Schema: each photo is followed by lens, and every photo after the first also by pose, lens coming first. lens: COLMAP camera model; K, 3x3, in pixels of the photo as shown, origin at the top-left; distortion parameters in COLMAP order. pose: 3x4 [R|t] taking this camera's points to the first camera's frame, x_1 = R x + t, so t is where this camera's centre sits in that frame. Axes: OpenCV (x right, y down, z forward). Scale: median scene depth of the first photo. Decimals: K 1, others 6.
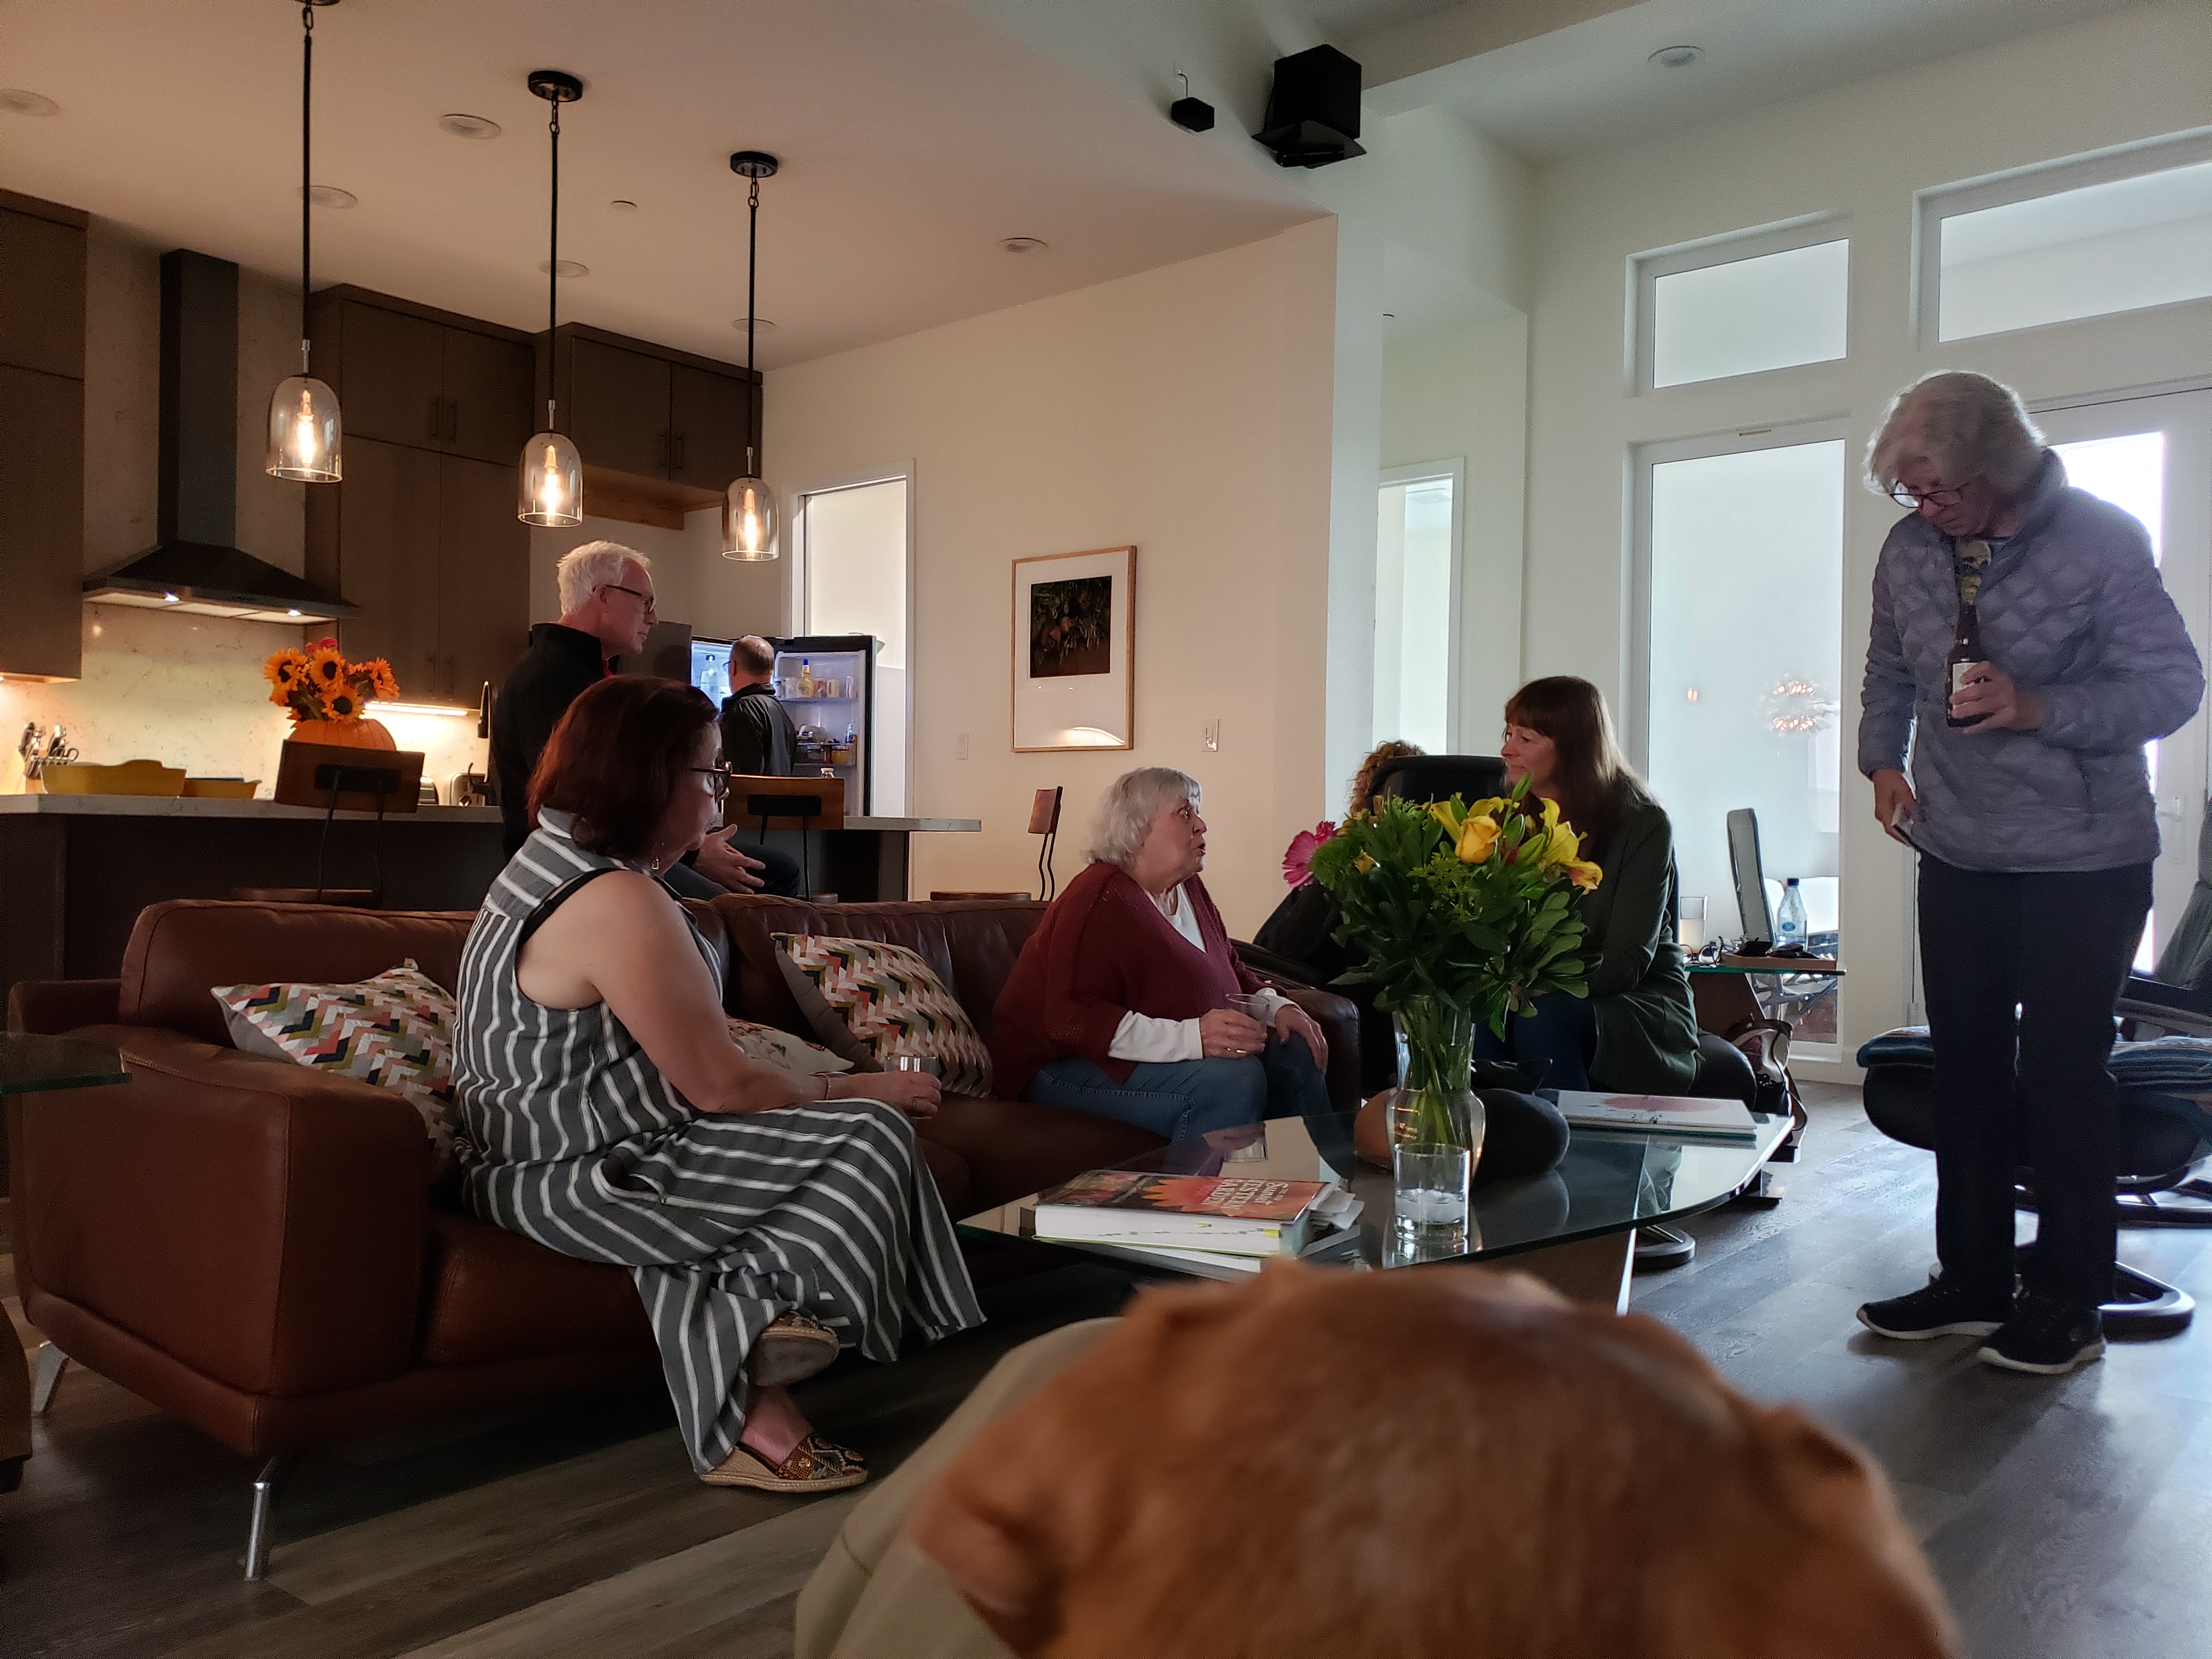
lens RADIAL K [[1718.5, 0, 1121.0], [0, 1718.5, 857.1], [0, 0, 1]] dist [0.045898, -0.030272]
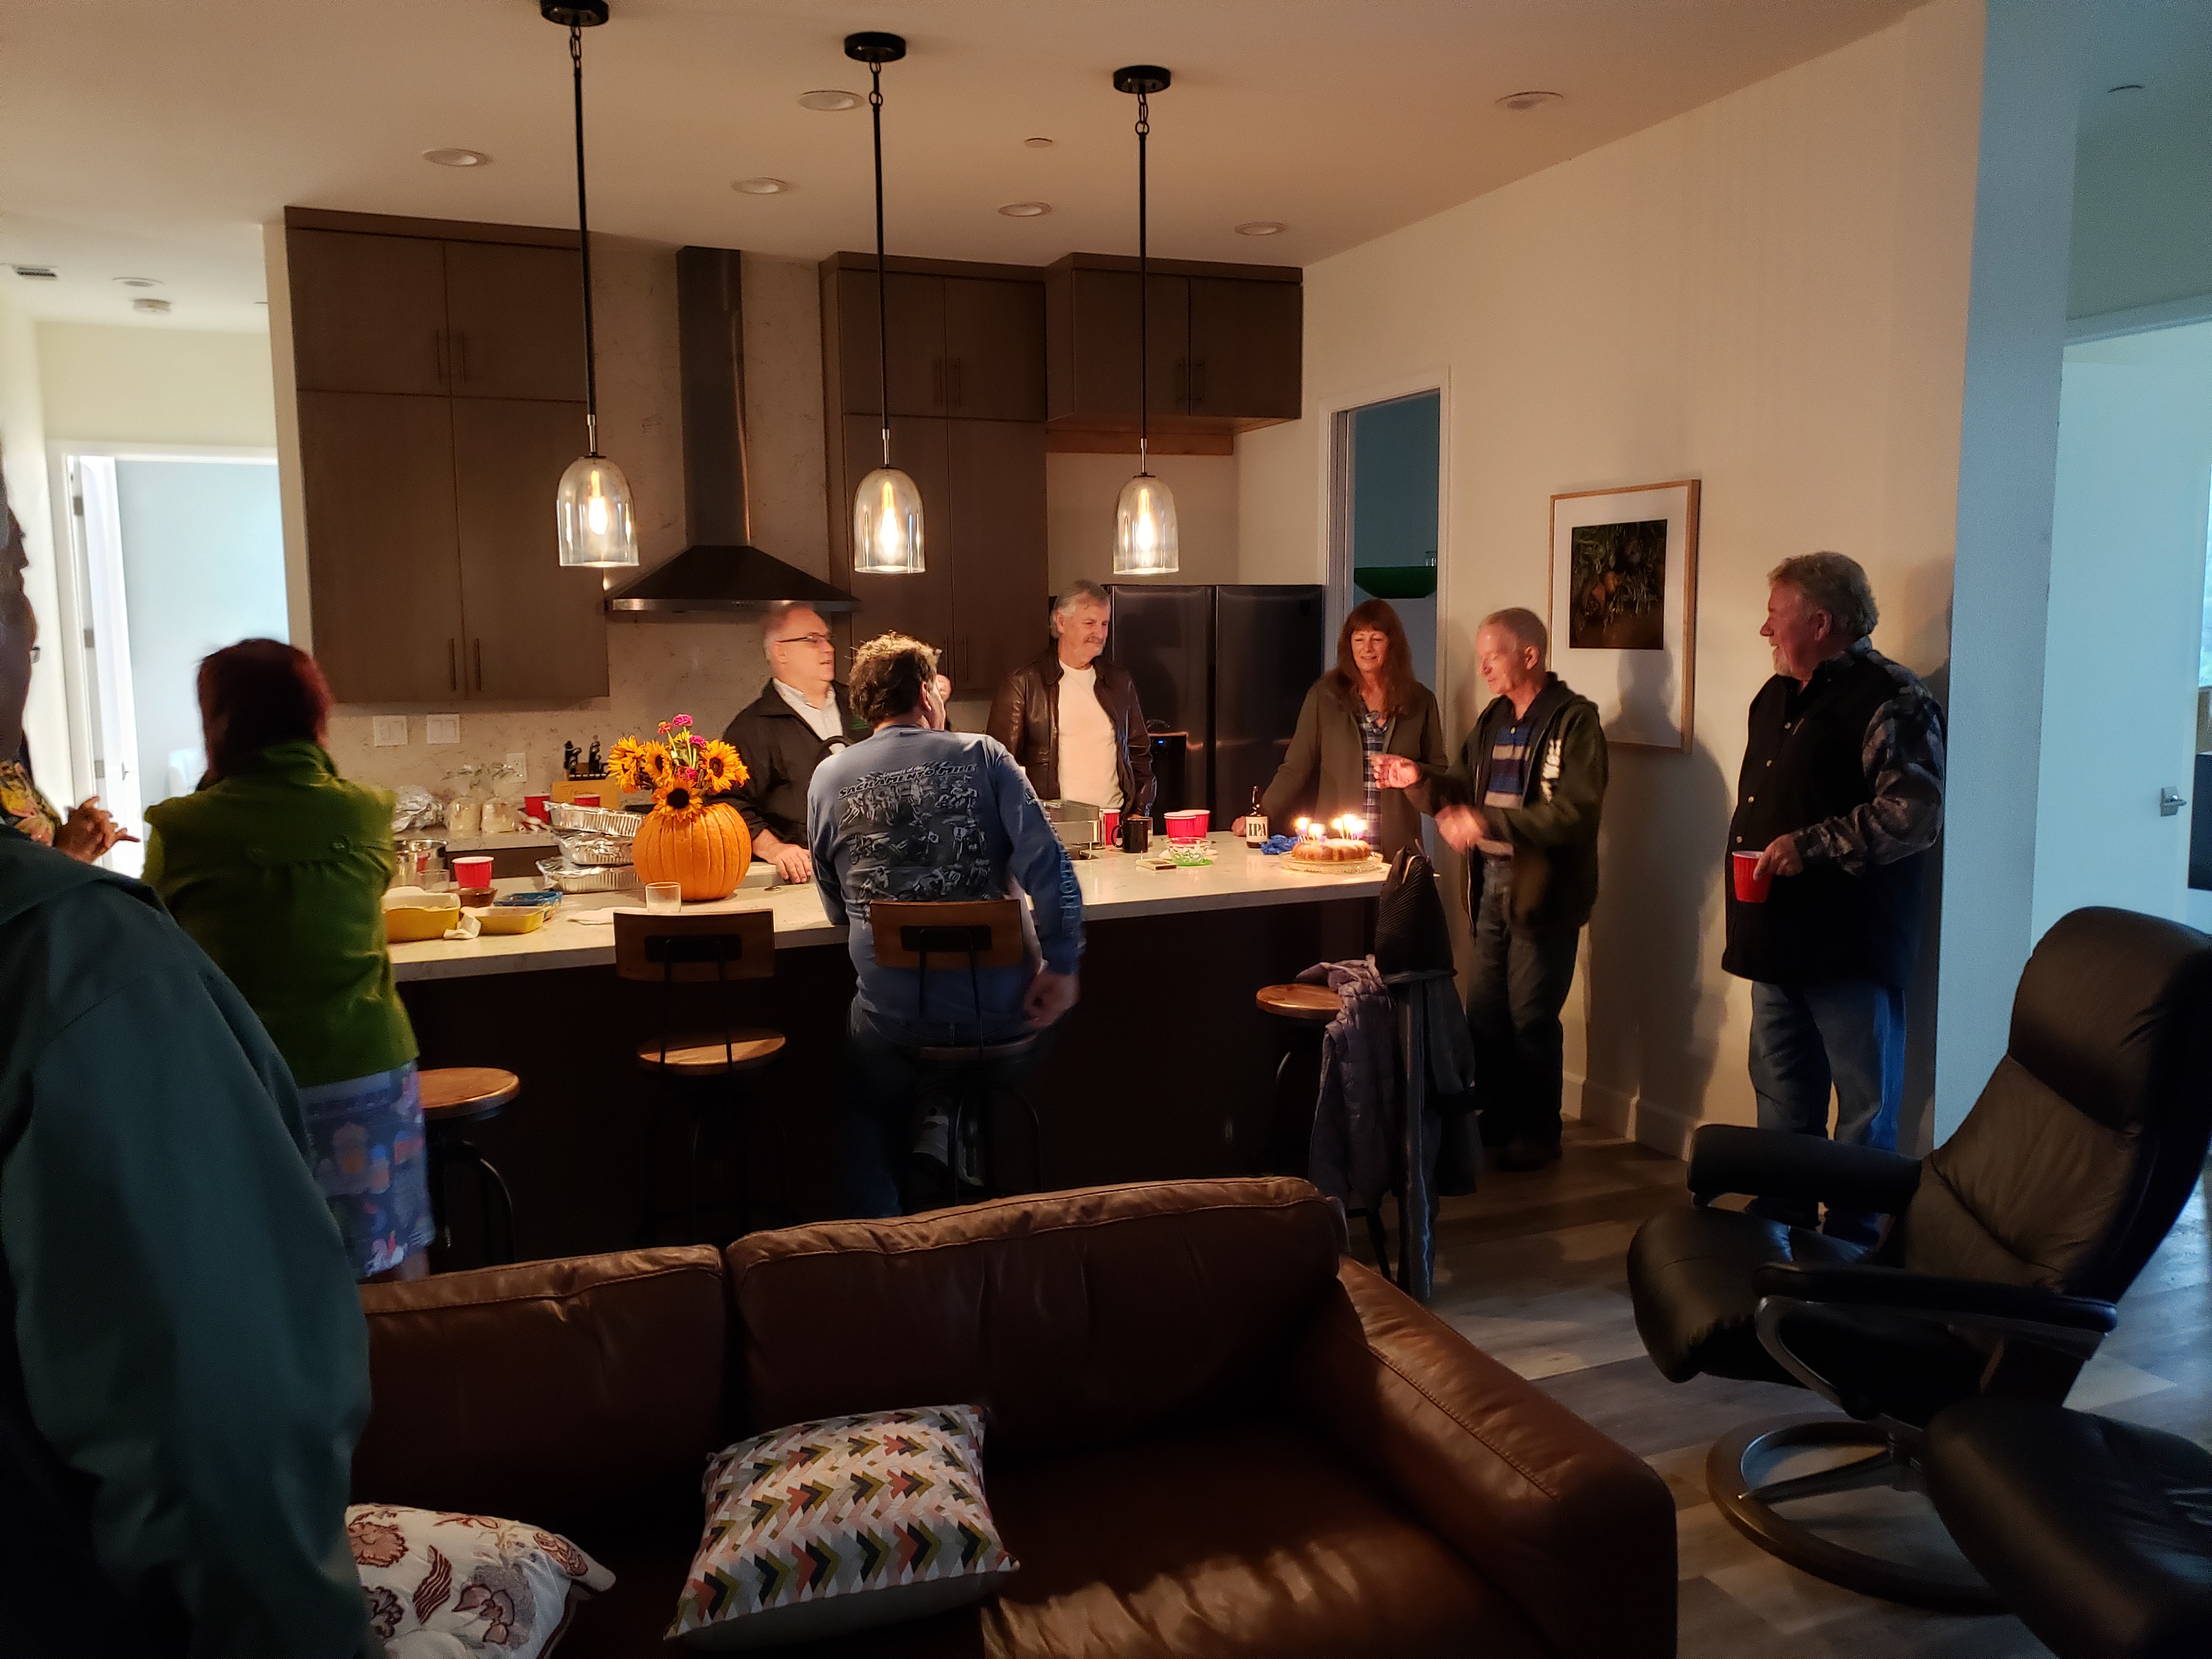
lens RADIAL K [[1718.5, 0, 1087.4], [0, 1718.5, 815.7], [0, 0, 1]] dist [0.045898, -0.030272]
pose [[0.886759, 0.021689, -0.461722, 0.141486], [0.026000, 0.994977, 0.096672, -0.133108], [0.461499, -0.097730, 0.881741, 0.236192]]
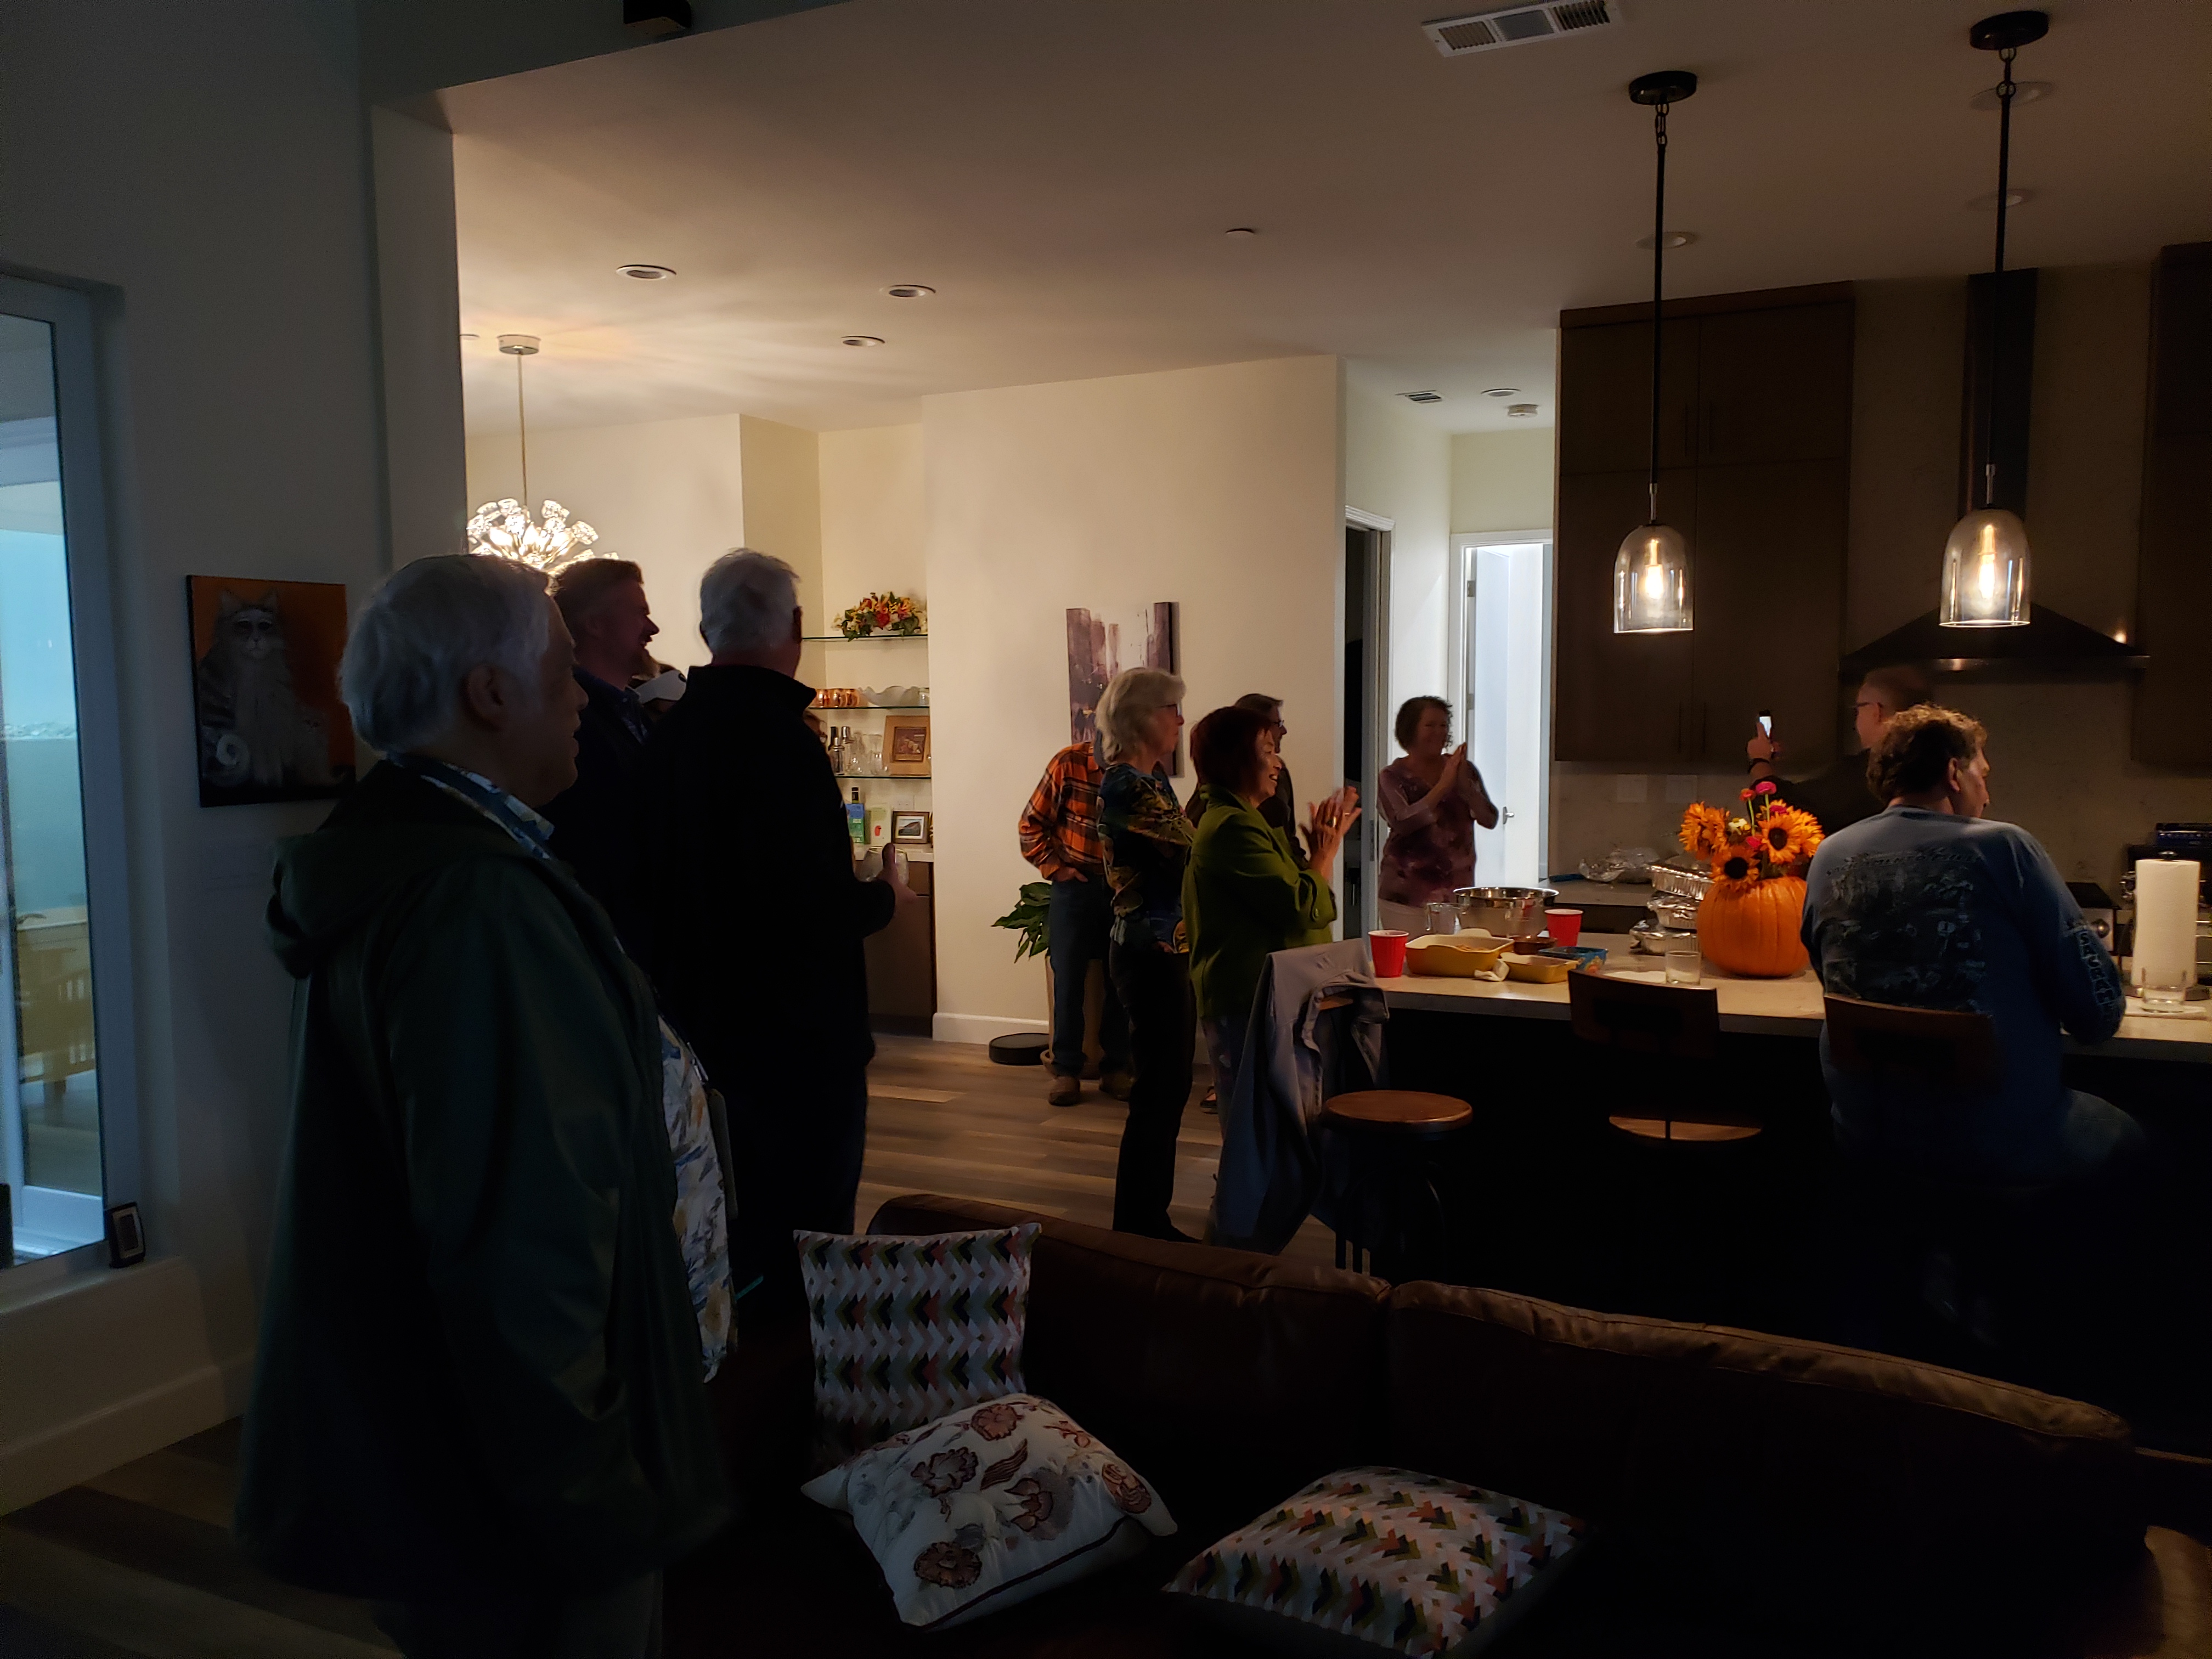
lens RADIAL K [[1718.5, 0, 1130.5], [0, 1718.5, 849.7], [0, 0, 1]] dist [0.045898, -0.030272]
pose [[0.254554, 0.061502, -0.965101, 0.277155], [0.010662, 0.997737, 0.066394, -0.131476], [0.967000, -0.027190, 0.253322, 0.386578]]
